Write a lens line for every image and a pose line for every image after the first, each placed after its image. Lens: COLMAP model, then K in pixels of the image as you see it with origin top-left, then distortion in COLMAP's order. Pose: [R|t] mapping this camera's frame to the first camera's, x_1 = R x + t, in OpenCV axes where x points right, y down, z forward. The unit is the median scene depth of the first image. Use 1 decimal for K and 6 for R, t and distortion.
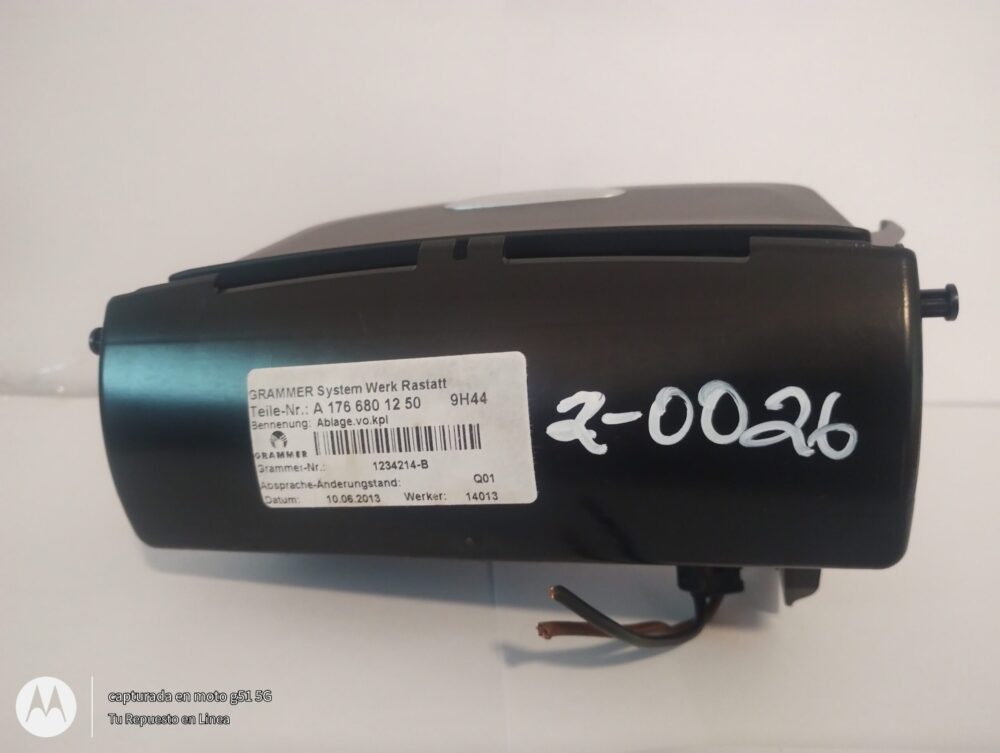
lens RADIAL K [[861.4, 0, 521.3], [0, 861.4, 376.9], [0, 0, 1]] dist [0.016055, -0.081062]
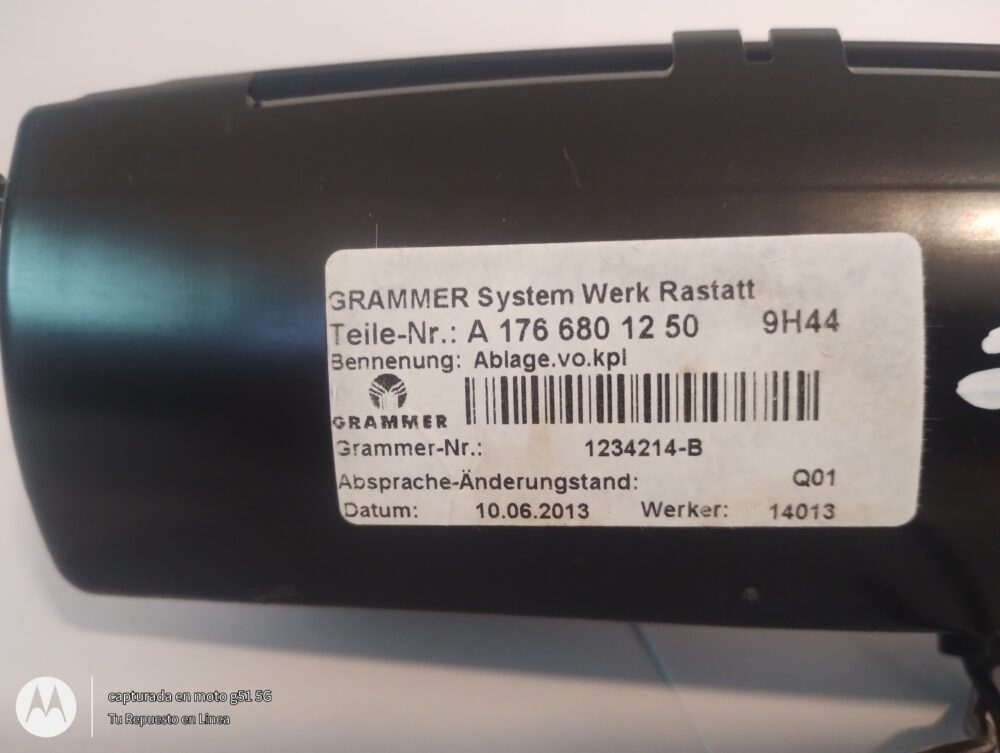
lens RADIAL K [[861.4, 0, 521.3], [0, 861.4, 376.9], [0, 0, 1]] dist [0.016055, -0.081062]
pose [[0.986524, 0.041012, 0.158393, -0.292325], [-0.041199, 0.999149, -0.002104, 0.063727], [-0.158344, -0.004450, 0.987374, 0.501798]]
